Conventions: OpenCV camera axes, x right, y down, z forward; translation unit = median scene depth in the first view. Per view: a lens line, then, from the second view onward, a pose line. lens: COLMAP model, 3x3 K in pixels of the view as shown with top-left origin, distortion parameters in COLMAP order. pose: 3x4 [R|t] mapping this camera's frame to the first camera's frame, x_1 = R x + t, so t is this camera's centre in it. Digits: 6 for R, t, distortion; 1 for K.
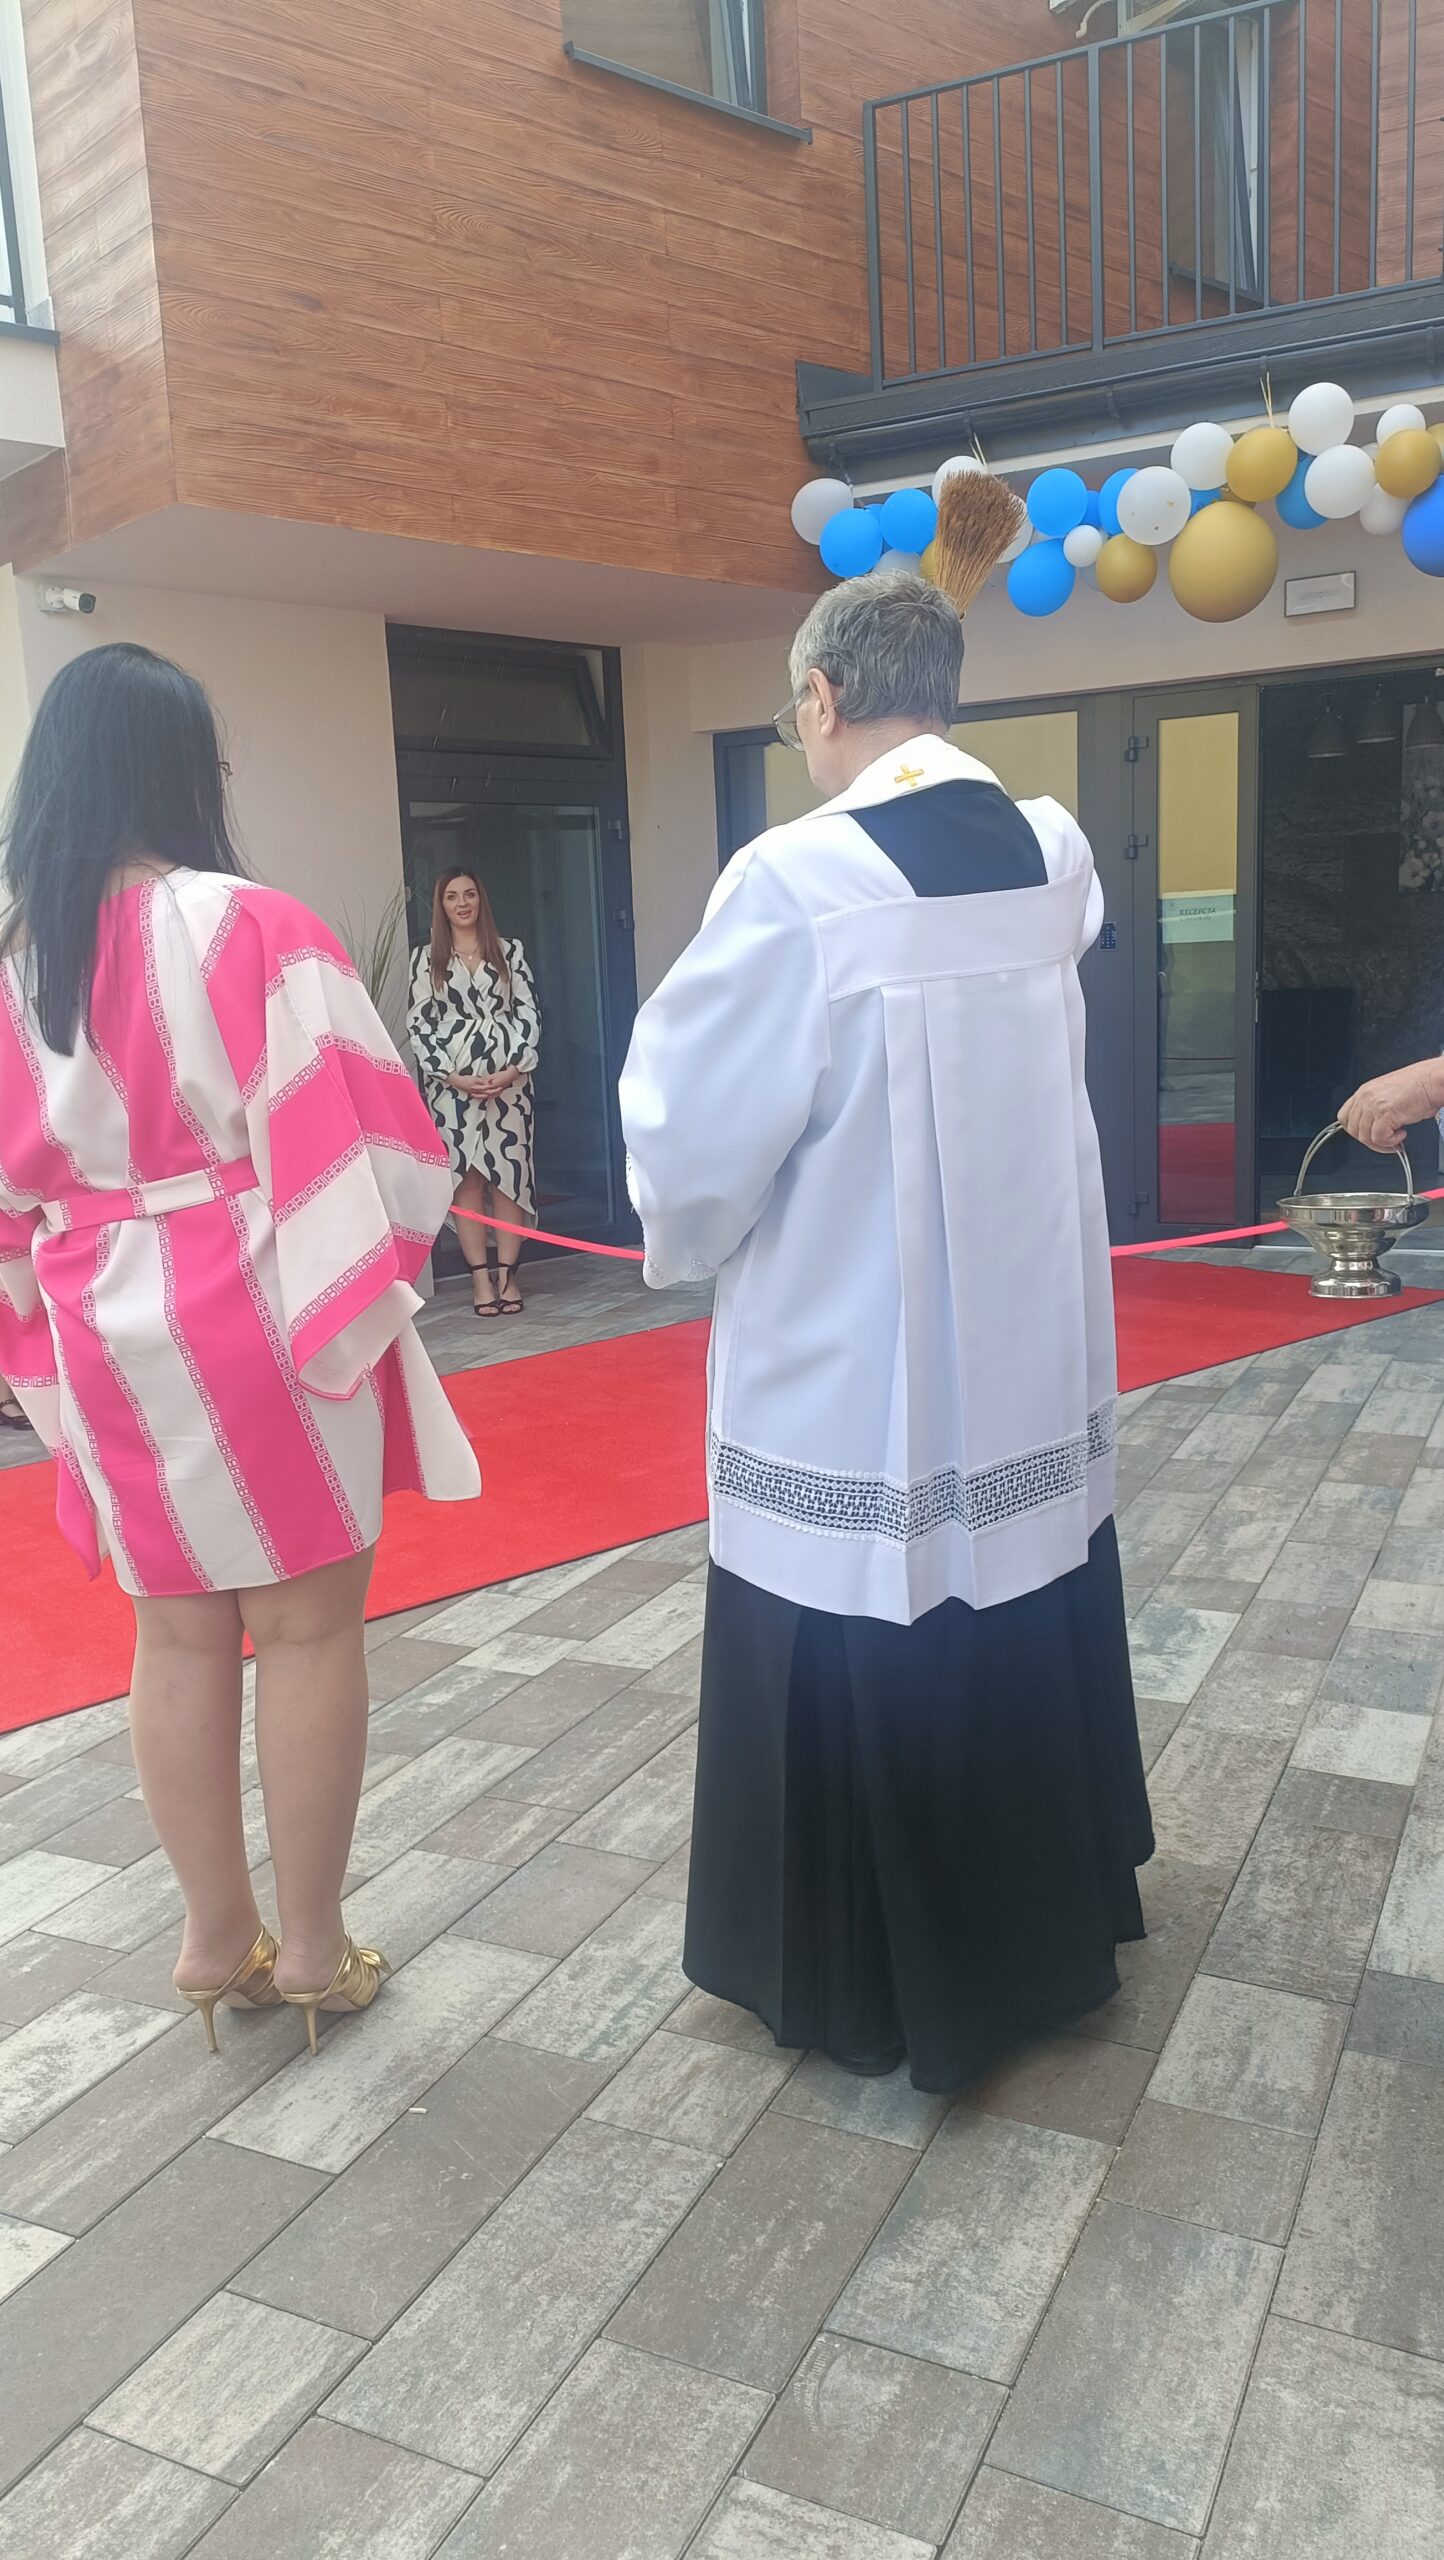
lens RADIAL K [[1871.9, 0, 719.1], [0, 1871.9, 1284.9], [0, 0, 1]] dist [0.056486, -0.065286]
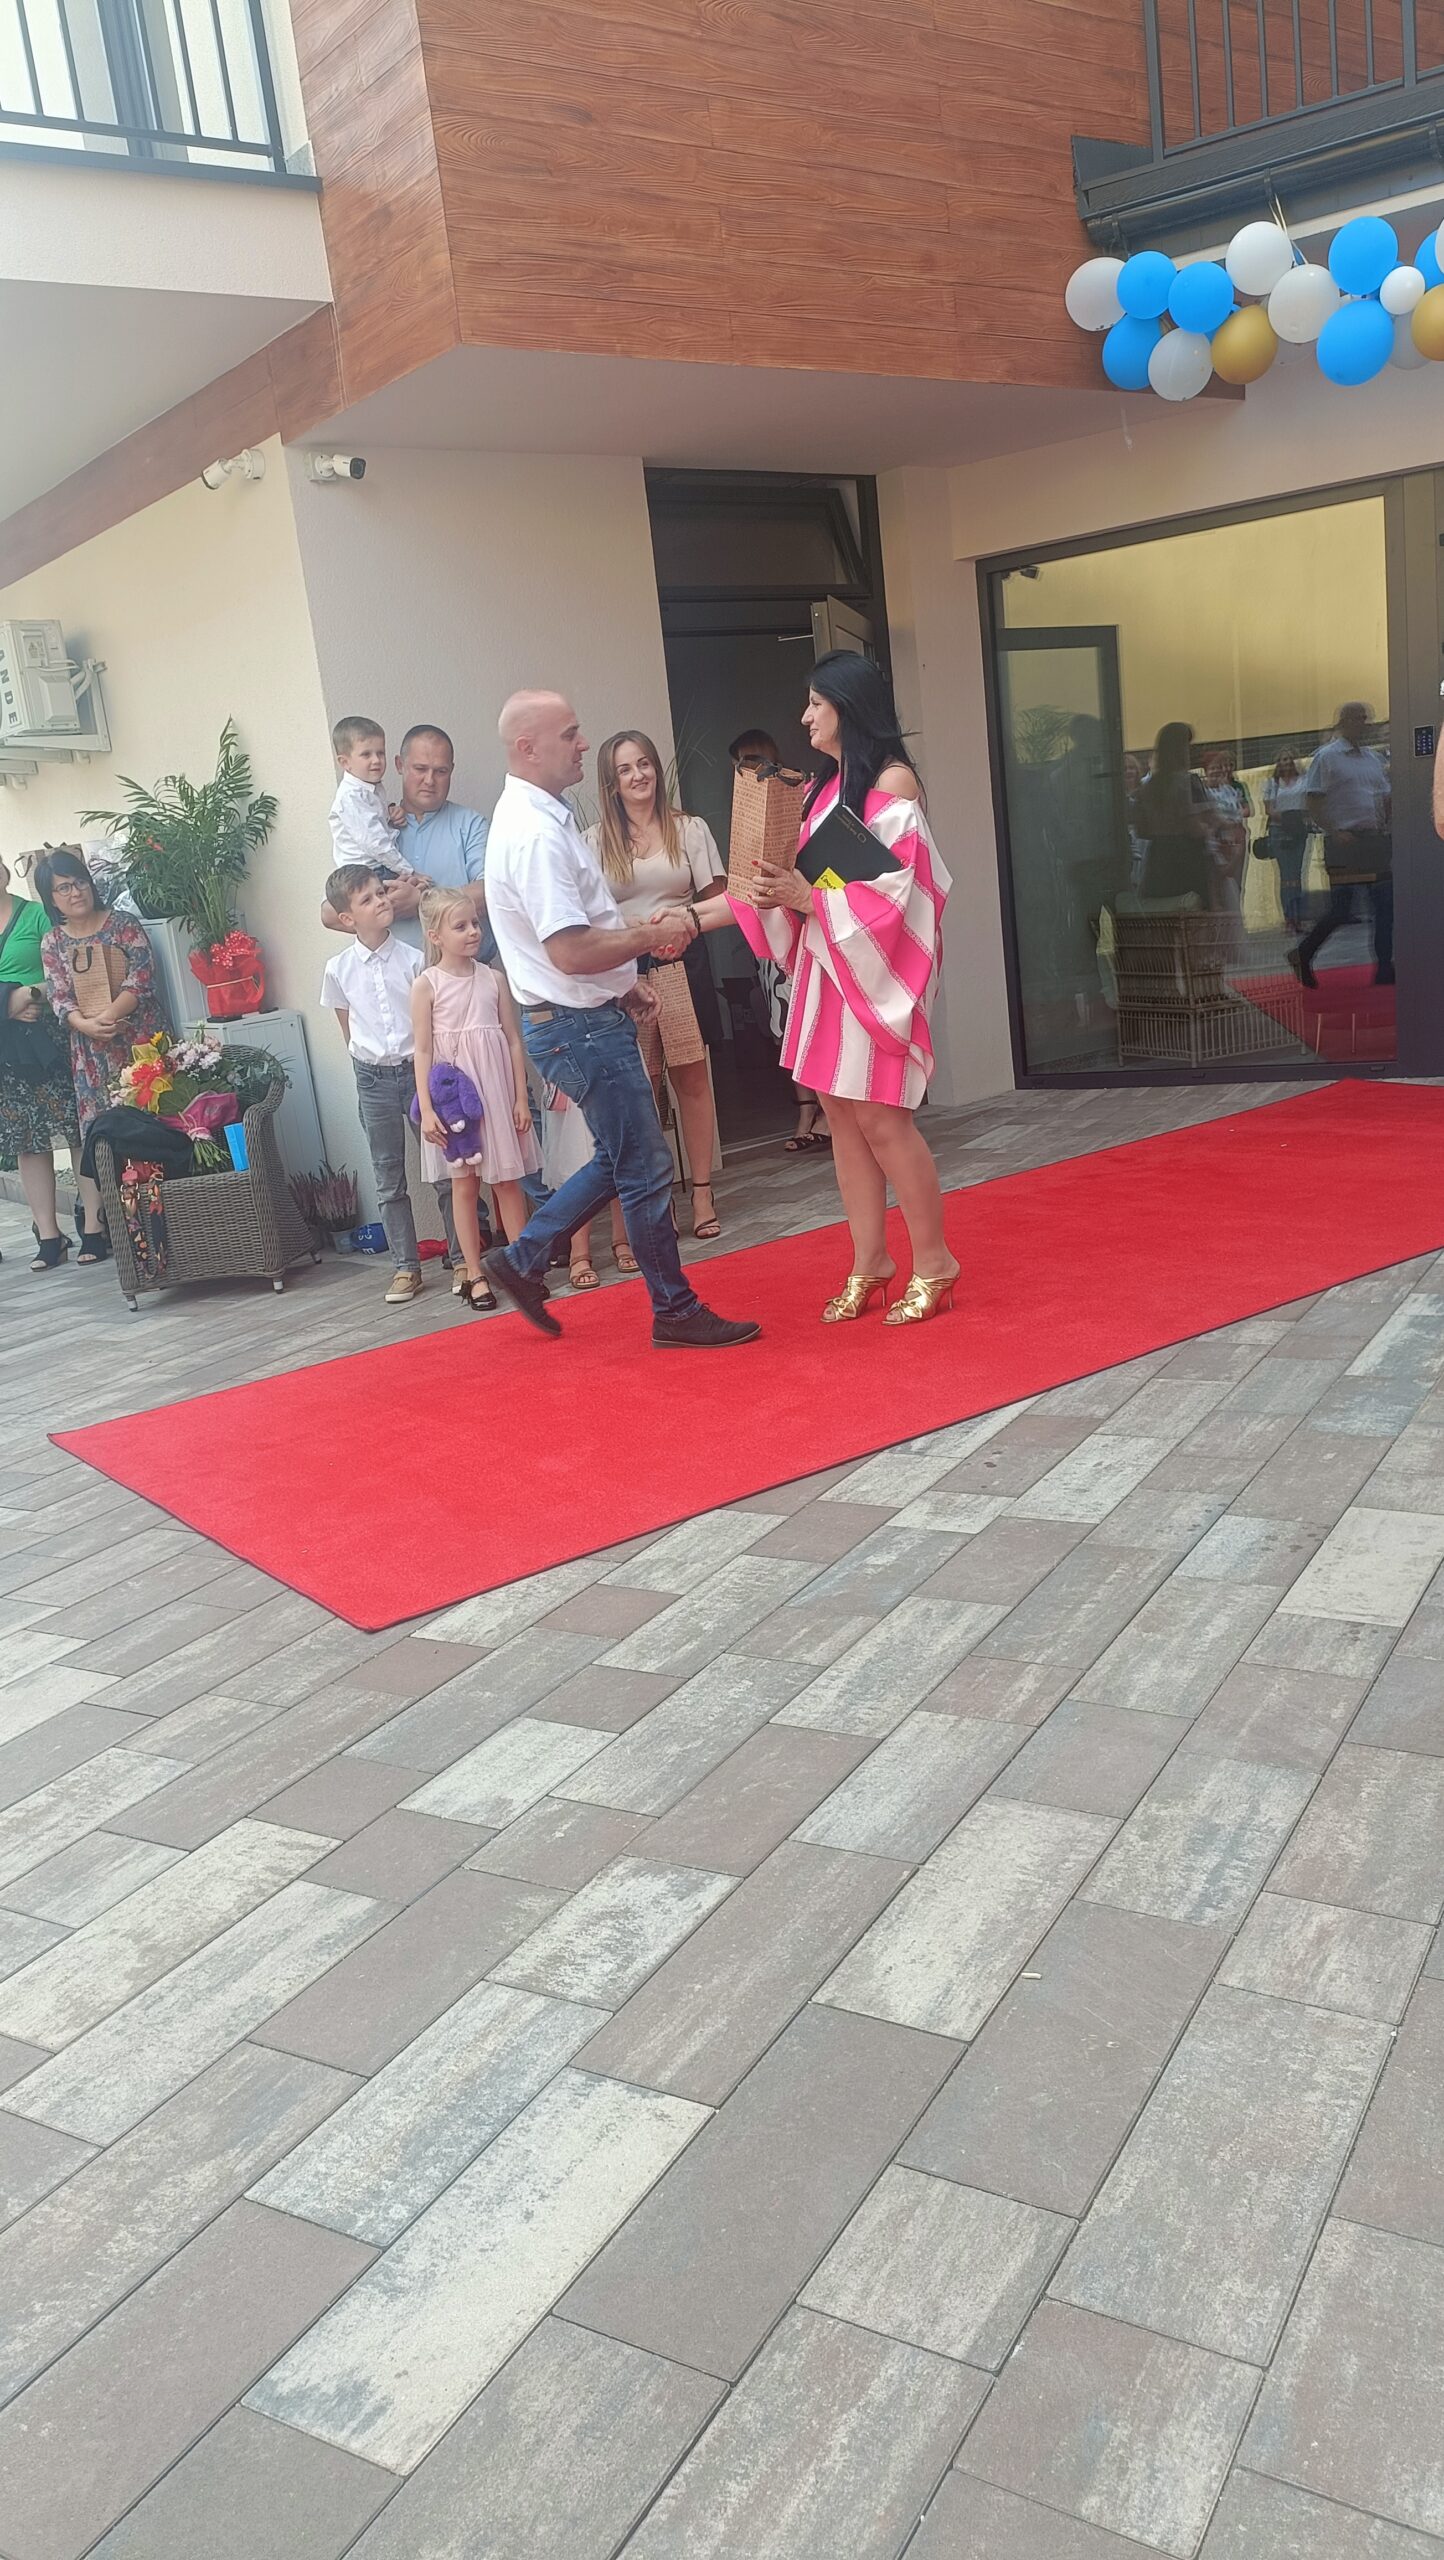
lens RADIAL K [[1871.9, 0, 715.5], [0, 1871.9, 1286.9], [0, 0, 1]] dist [0.056486, -0.065286]
pose [[0.993609, -0.045915, -0.103115, -0.116743], [0.052327, 0.996804, 0.060365, 0.016975], [0.100014, -0.065375, 0.992836, 0.042175]]
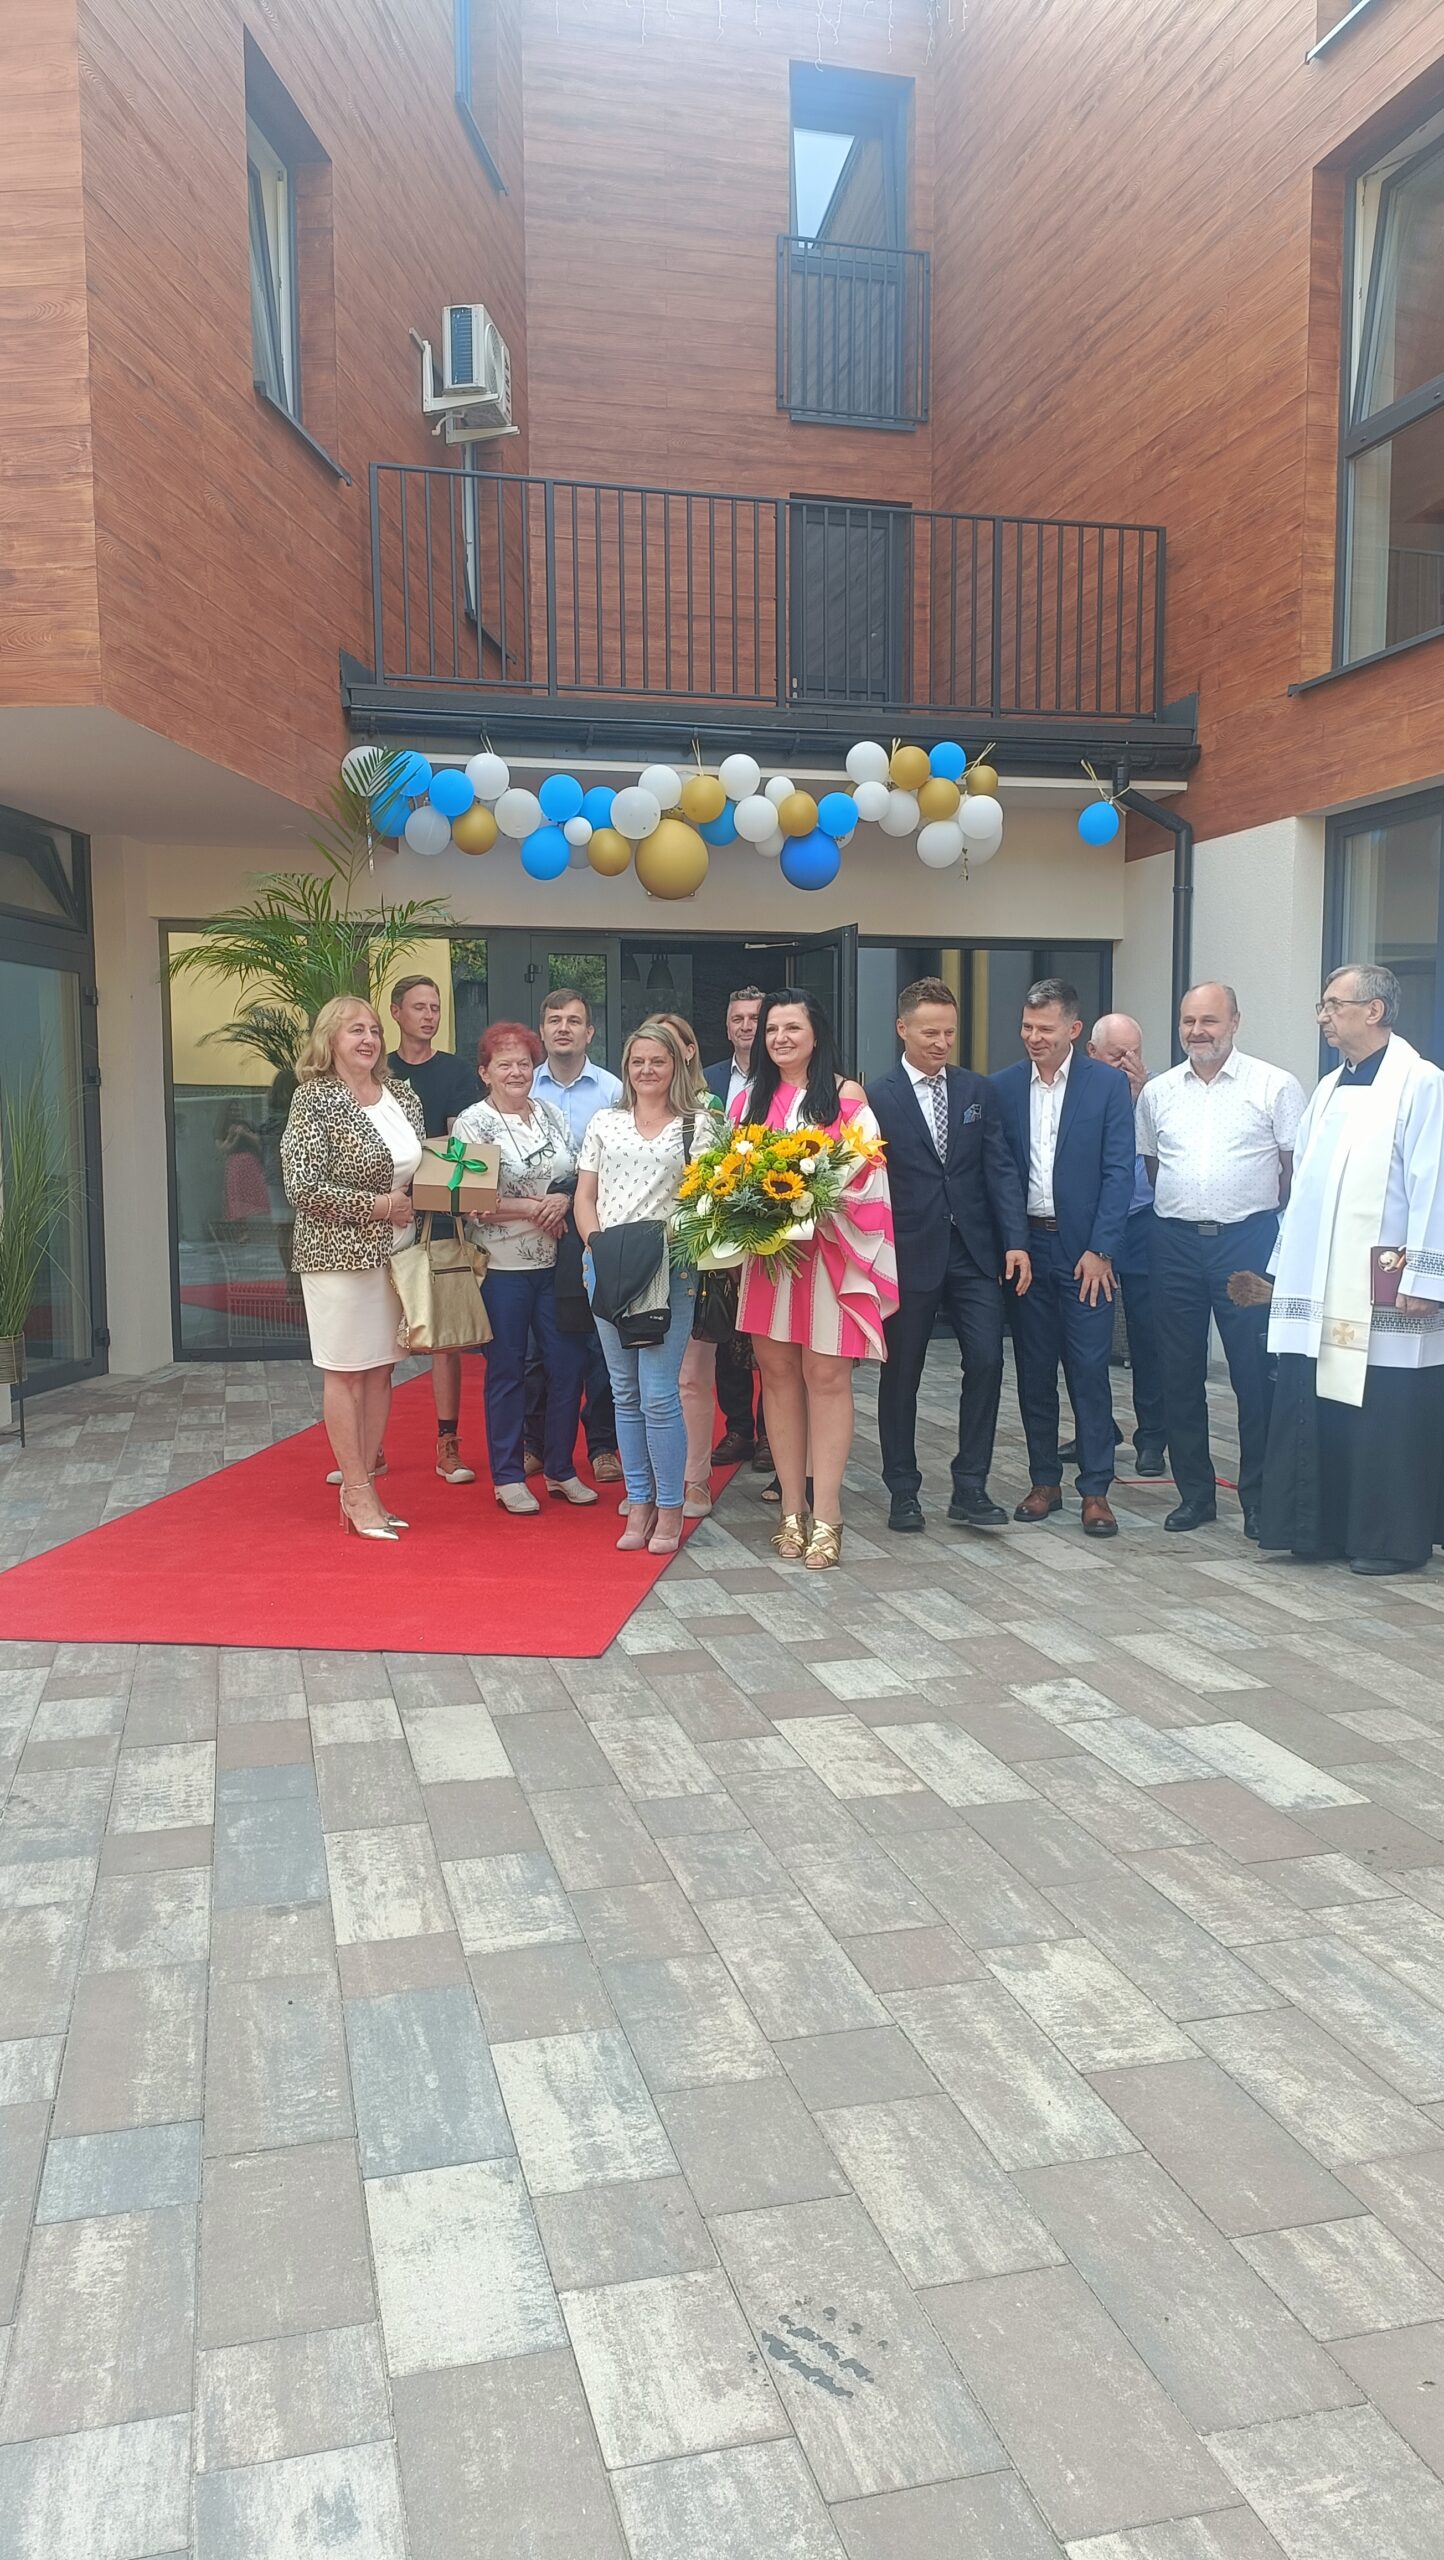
lens RADIAL K [[1871.9, 0, 722.6], [0, 1871.9, 1281.0], [0, 0, 1]] dist [0.056486, -0.065286]
pose [[0.758800, -0.013872, 0.651177, -1.082356], [0.080613, 0.994086, -0.072760, 0.072530], [-0.646316, 0.107703, 0.755430, -0.112147]]
